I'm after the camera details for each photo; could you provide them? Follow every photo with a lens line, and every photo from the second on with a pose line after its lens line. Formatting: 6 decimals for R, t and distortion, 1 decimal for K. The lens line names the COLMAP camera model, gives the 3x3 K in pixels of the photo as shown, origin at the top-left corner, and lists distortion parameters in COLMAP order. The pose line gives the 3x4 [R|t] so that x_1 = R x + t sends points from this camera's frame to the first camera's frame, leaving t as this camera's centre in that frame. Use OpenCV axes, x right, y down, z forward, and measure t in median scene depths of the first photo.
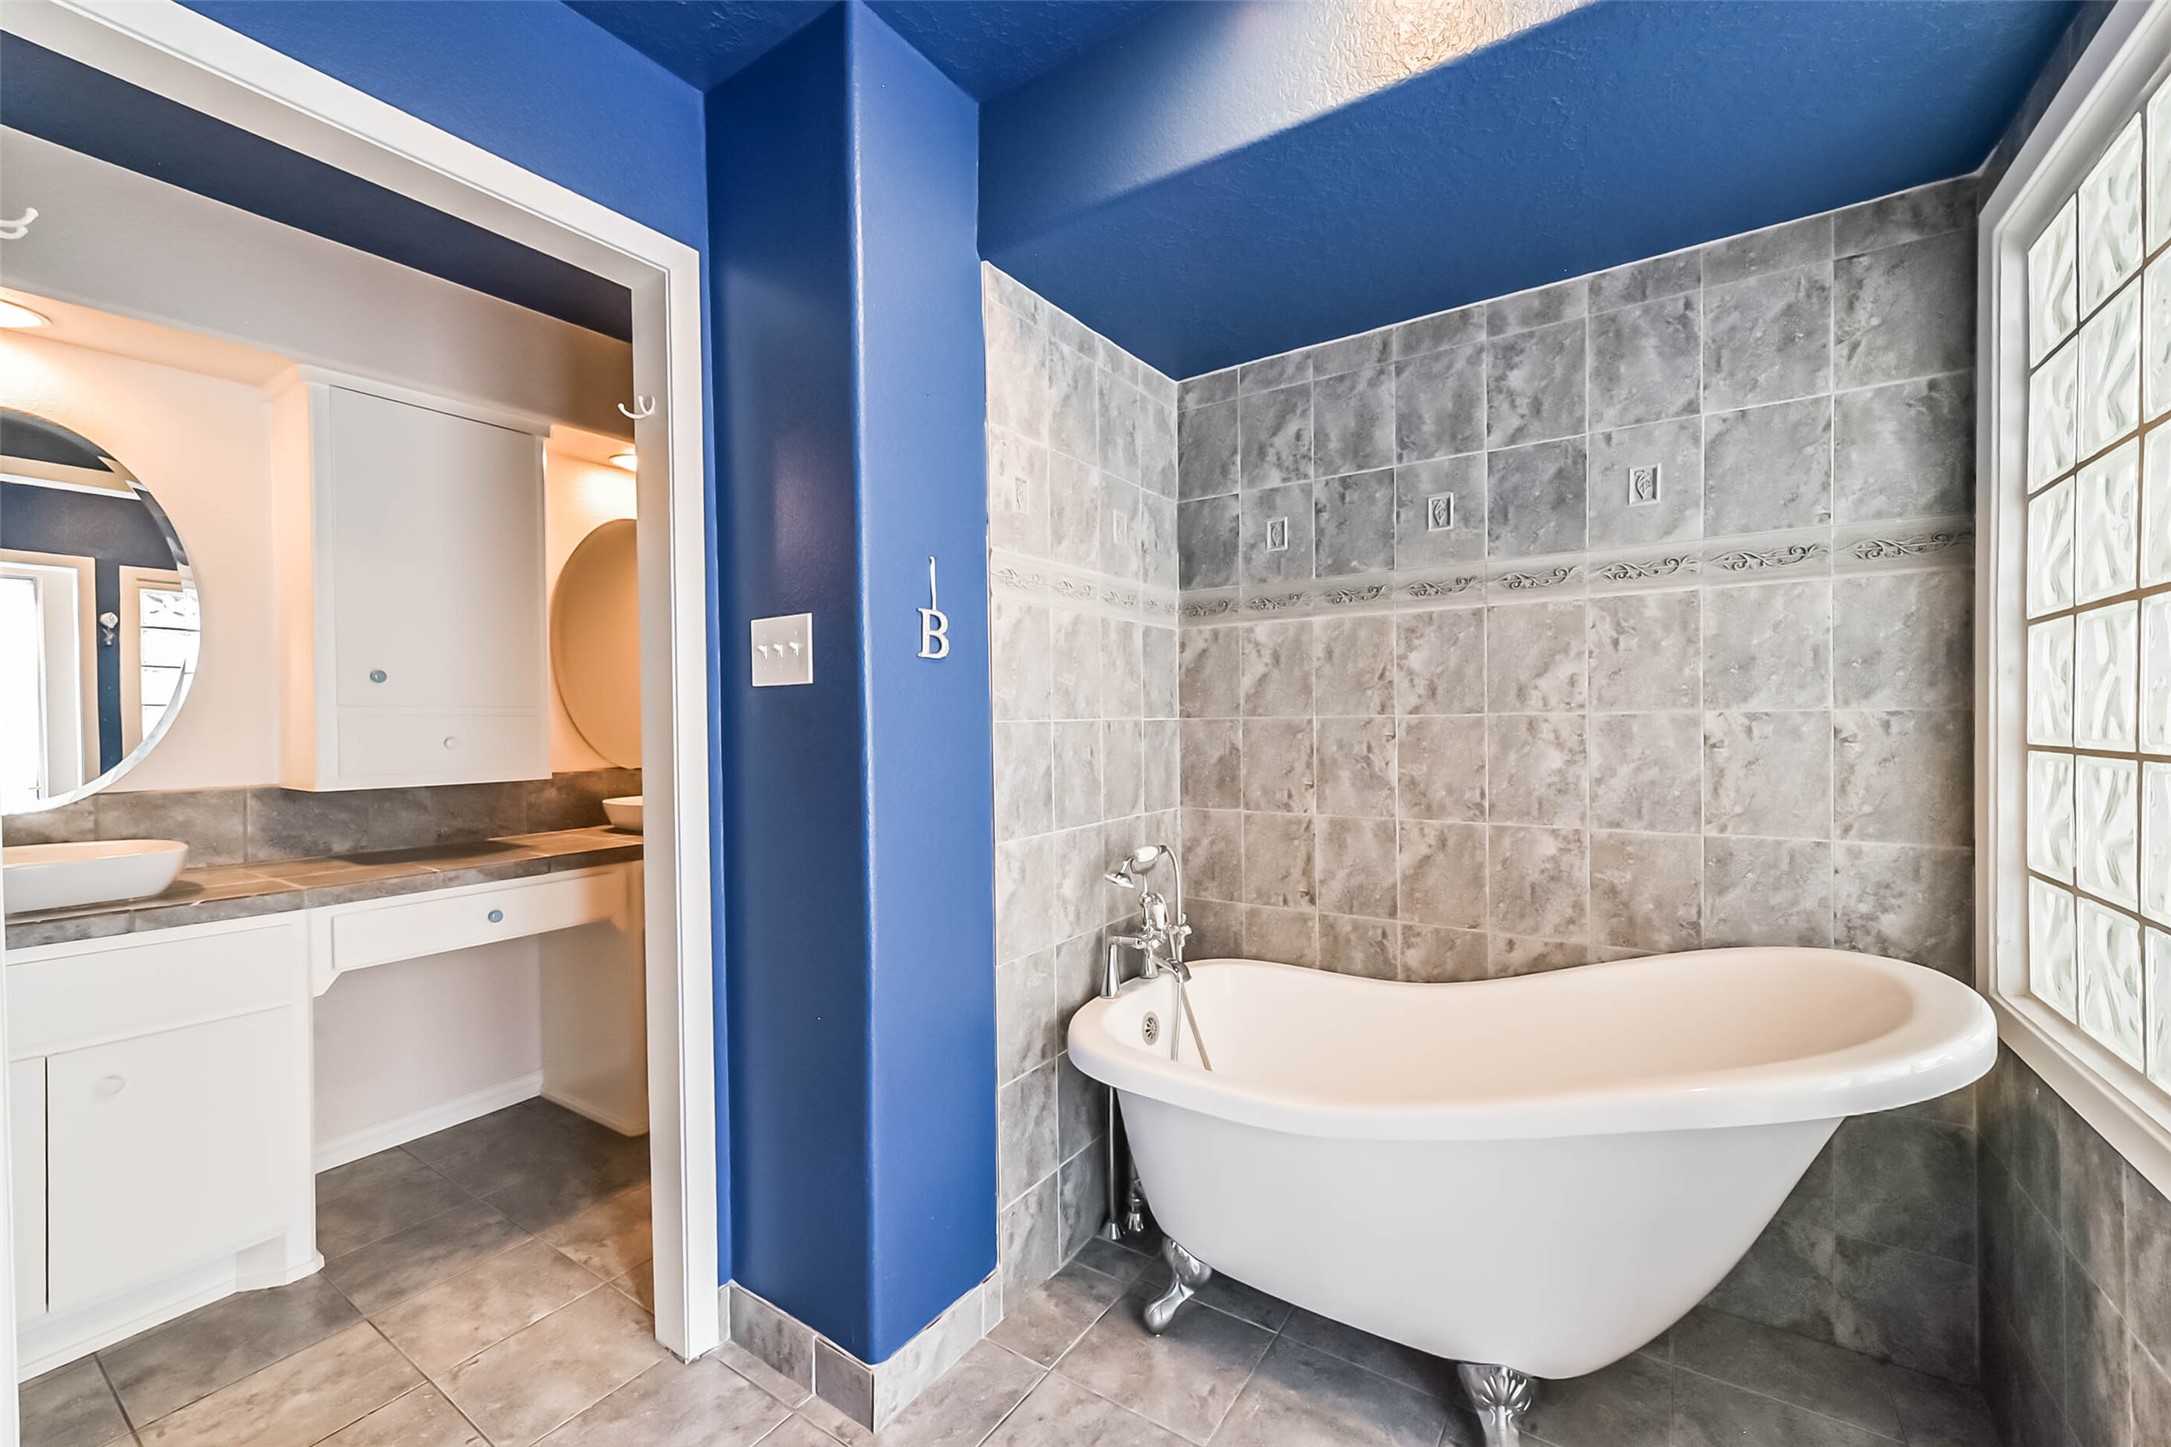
lens RADIAL K [[864.1, 0, 1098.8], [0, 864.1, 726.0], [0, 0, 1]] dist [0.010315, -0.000328]
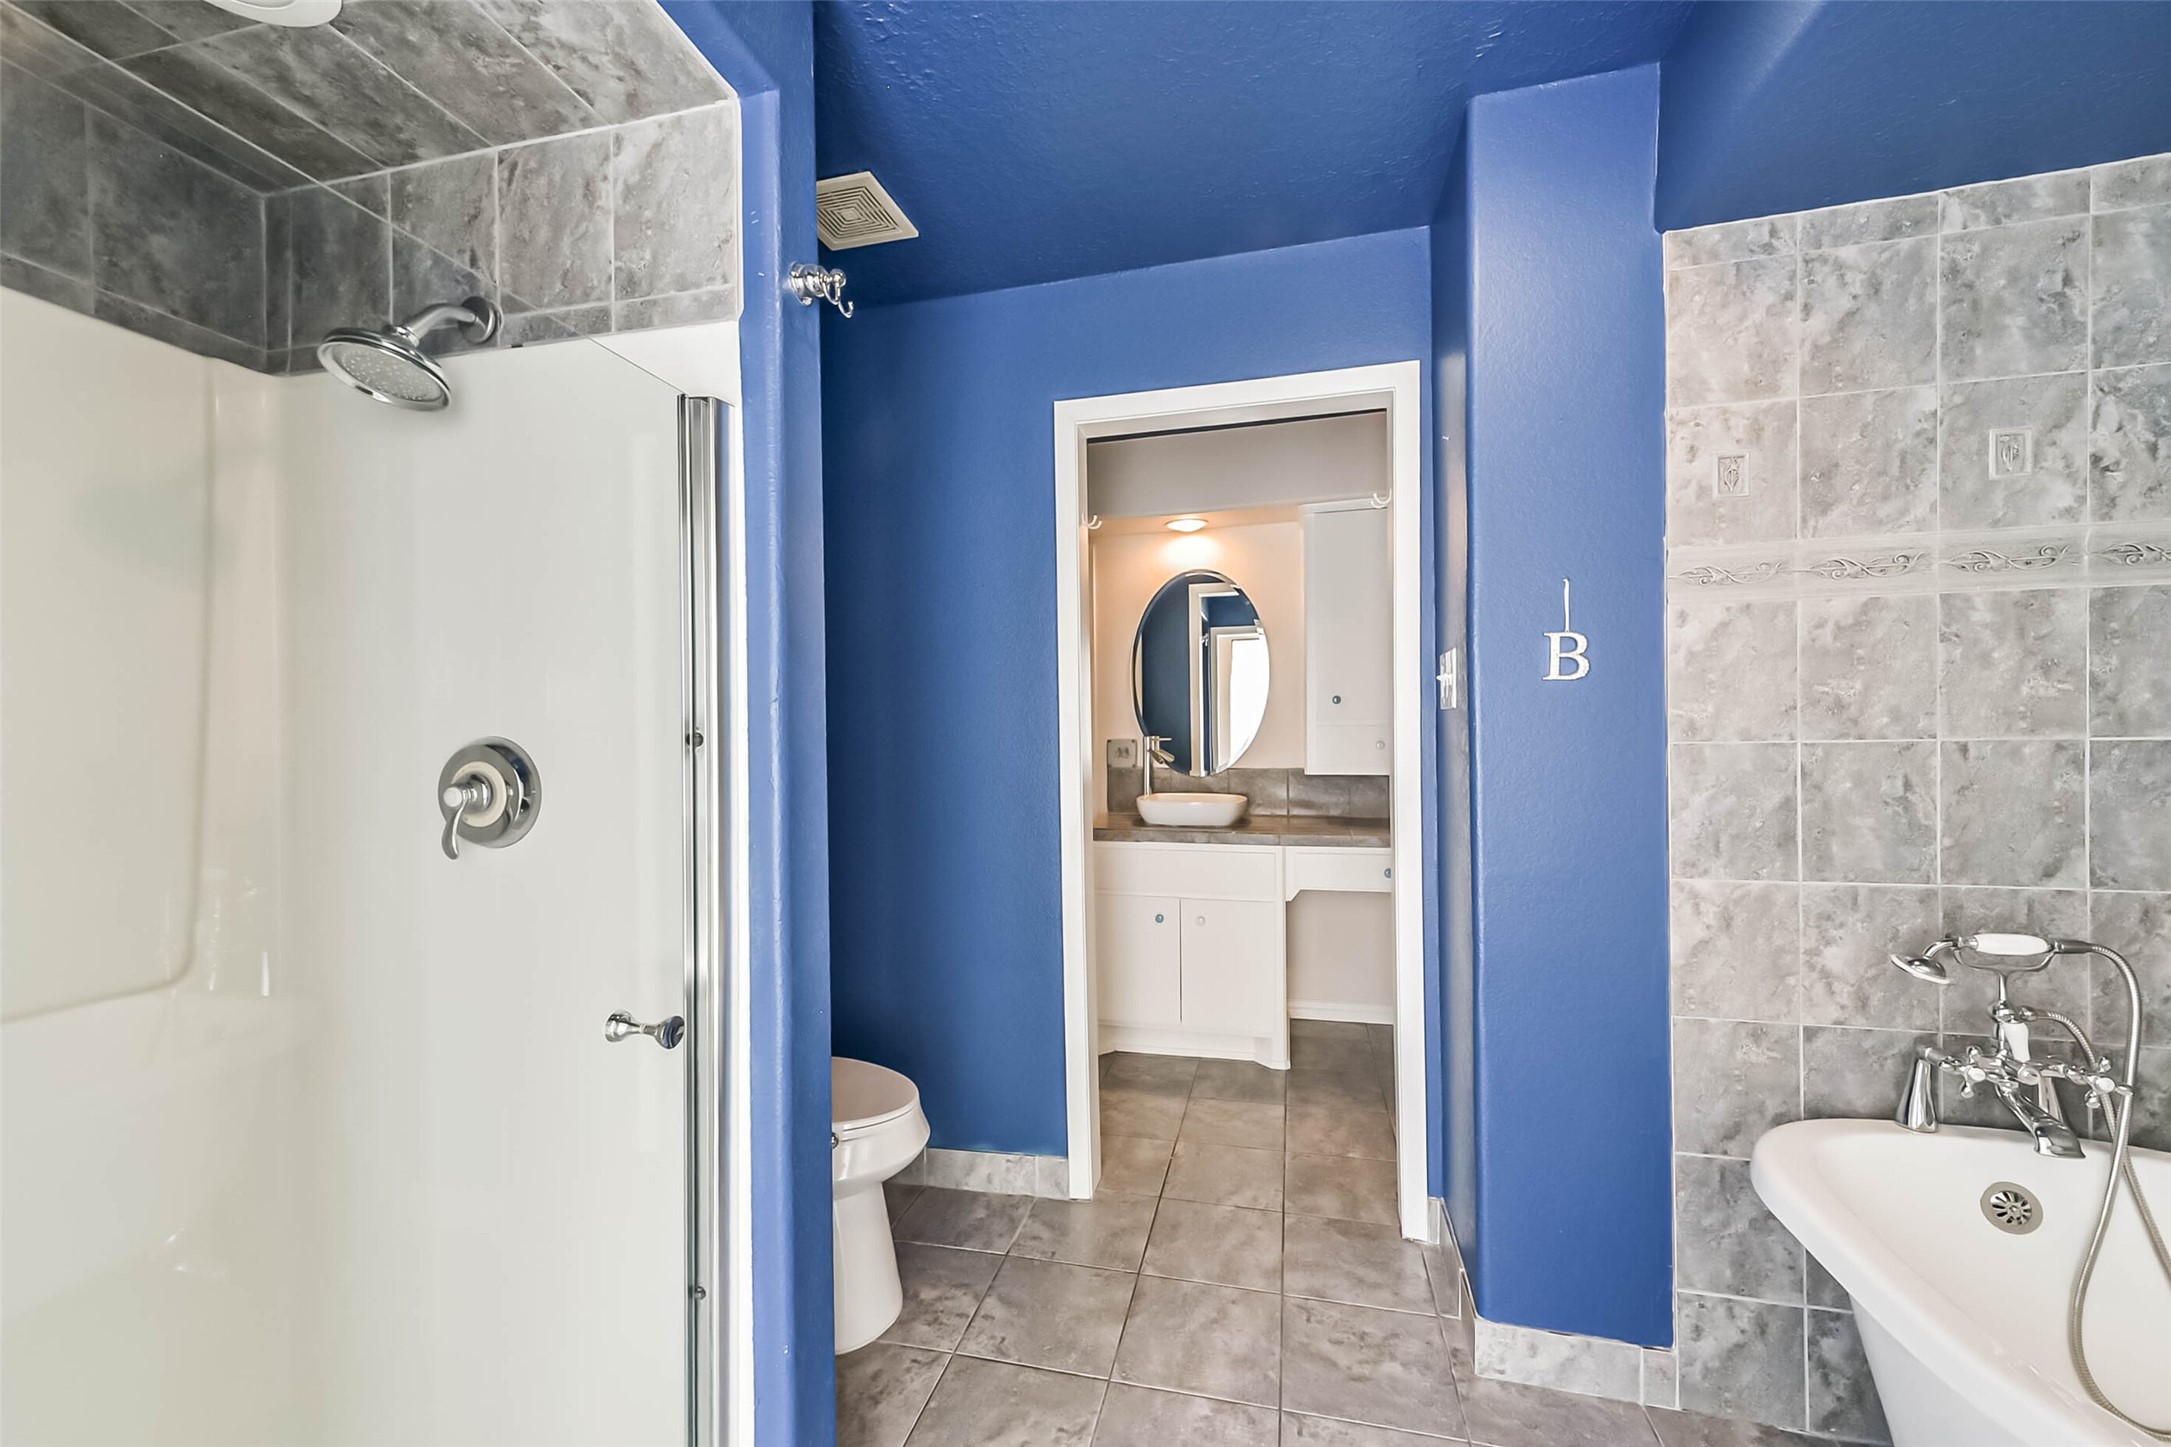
lens RADIAL K [[864.1, 0, 1088.2], [0, 864.1, 725.3], [0, 0, 1]] dist [0.010315, -0.000328]
pose [[0.332729, 0.006955, -0.942997, 0.477267], [0.002482, 0.999963, 0.008251, -0.029100], [0.943019, -0.005085, 0.332699, 0.117002]]
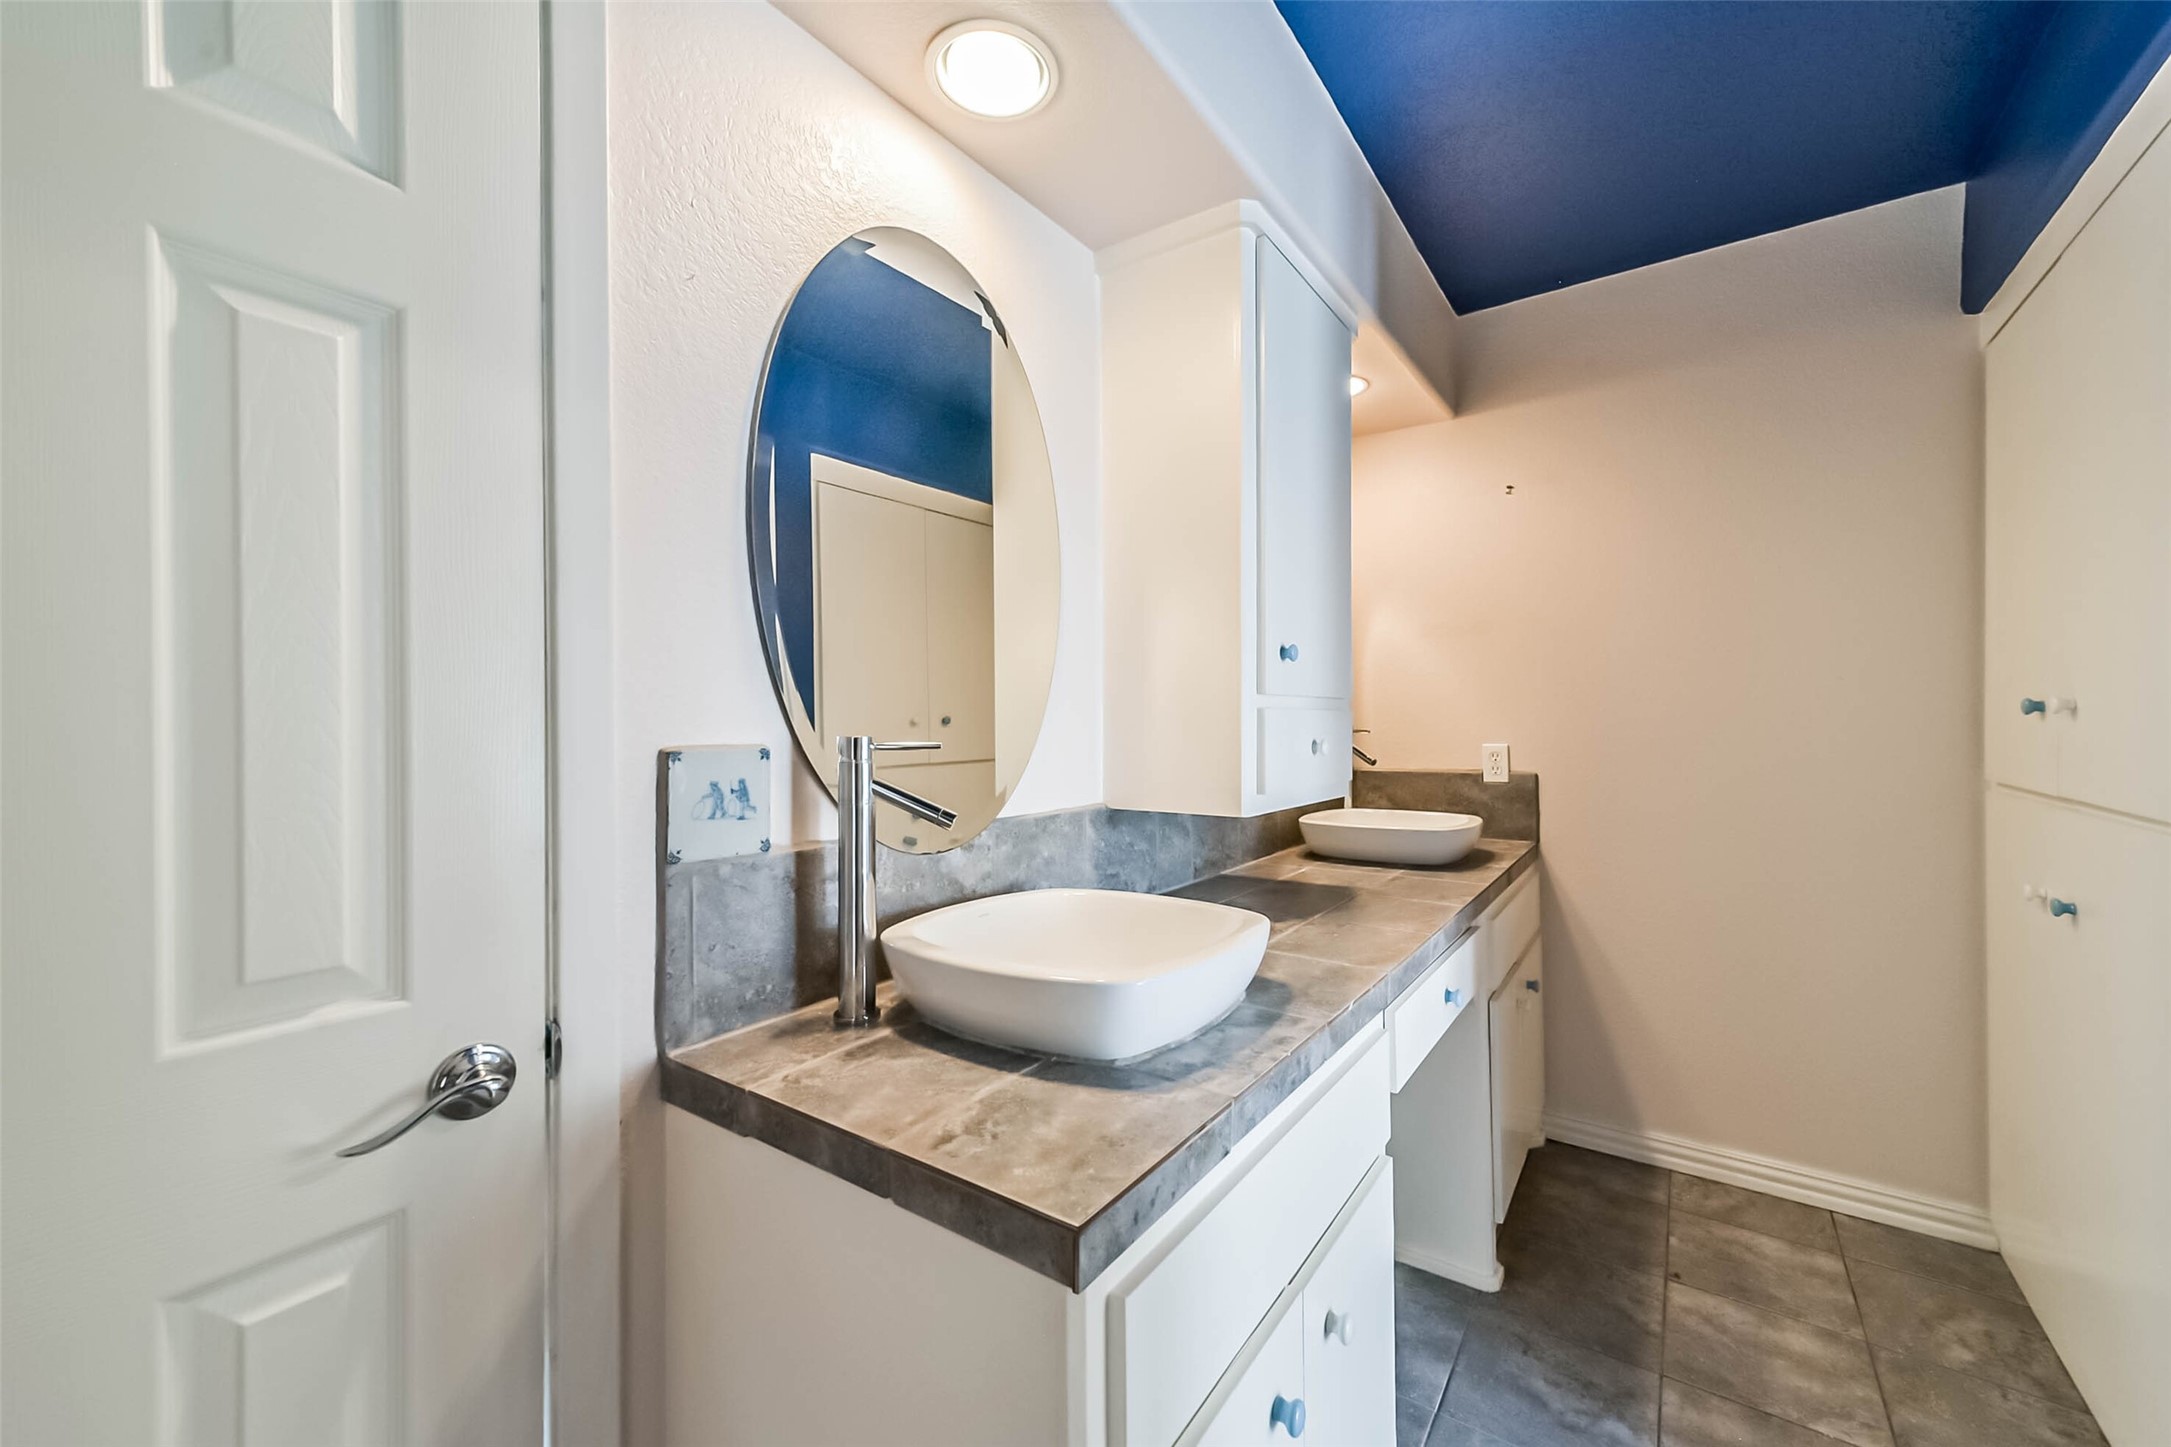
lens RADIAL K [[864.1, 0, 1074.0], [0, 864.1, 719.3], [0, 0, 1]] dist [0.010315, -0.000328]
pose [[0.998516, 0.001030, -0.054452, -1.051981], [-0.001241, 0.999992, -0.003847, -0.000147], [0.054447, 0.003908, 0.998509, 0.322294]]
